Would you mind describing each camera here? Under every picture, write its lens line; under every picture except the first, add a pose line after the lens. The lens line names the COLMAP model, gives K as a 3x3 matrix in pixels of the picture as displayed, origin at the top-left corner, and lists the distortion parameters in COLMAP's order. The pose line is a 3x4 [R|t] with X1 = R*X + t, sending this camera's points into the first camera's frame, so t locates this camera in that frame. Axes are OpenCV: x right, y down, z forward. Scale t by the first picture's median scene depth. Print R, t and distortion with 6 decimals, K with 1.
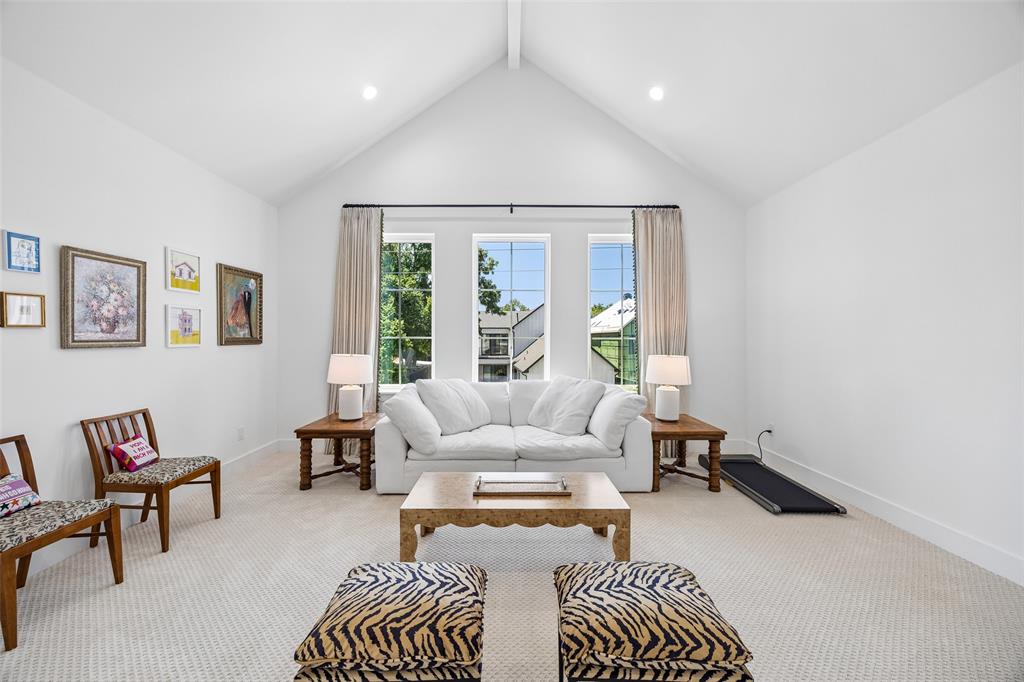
lens RADIAL K [[396.4, 0, 509.3], [0, 396.4, 338.3], [0, 0, 1]] dist [0.000889, 0.000418]
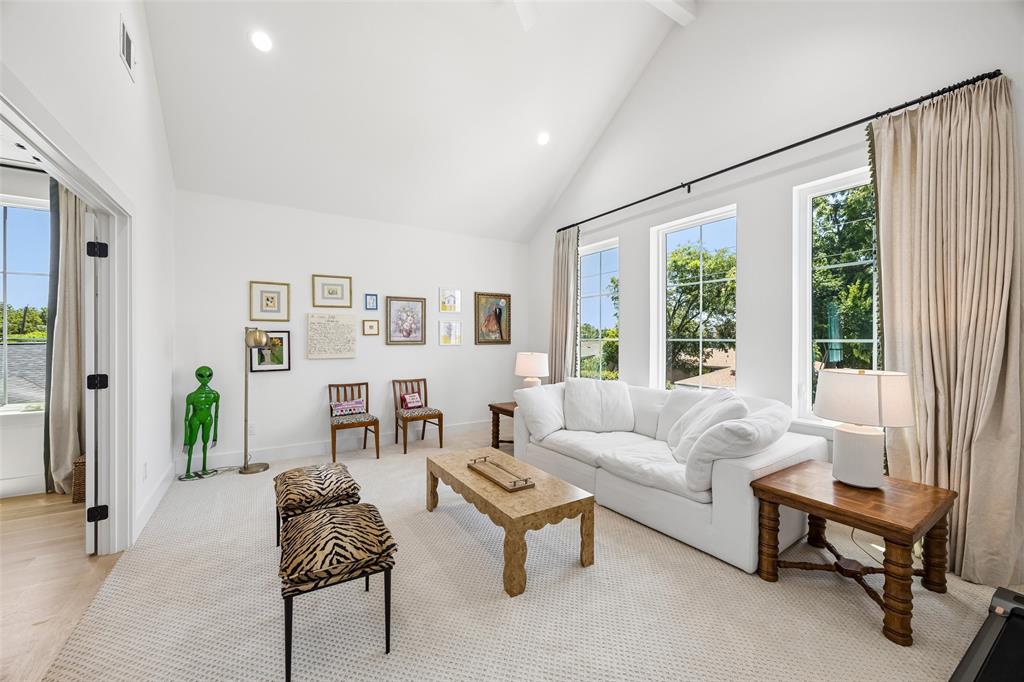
lens RADIAL K [[396.4, 0, 505.7], [0, 396.4, 337.2], [0, 0, 1]] dist [0.000889, 0.000418]
pose [[0.523629, -0.005371, -0.851930, 0.700828], [-0.000917, 0.999976, -0.006868, -0.000744], [0.851946, 0.004378, 0.523611, 0.302427]]
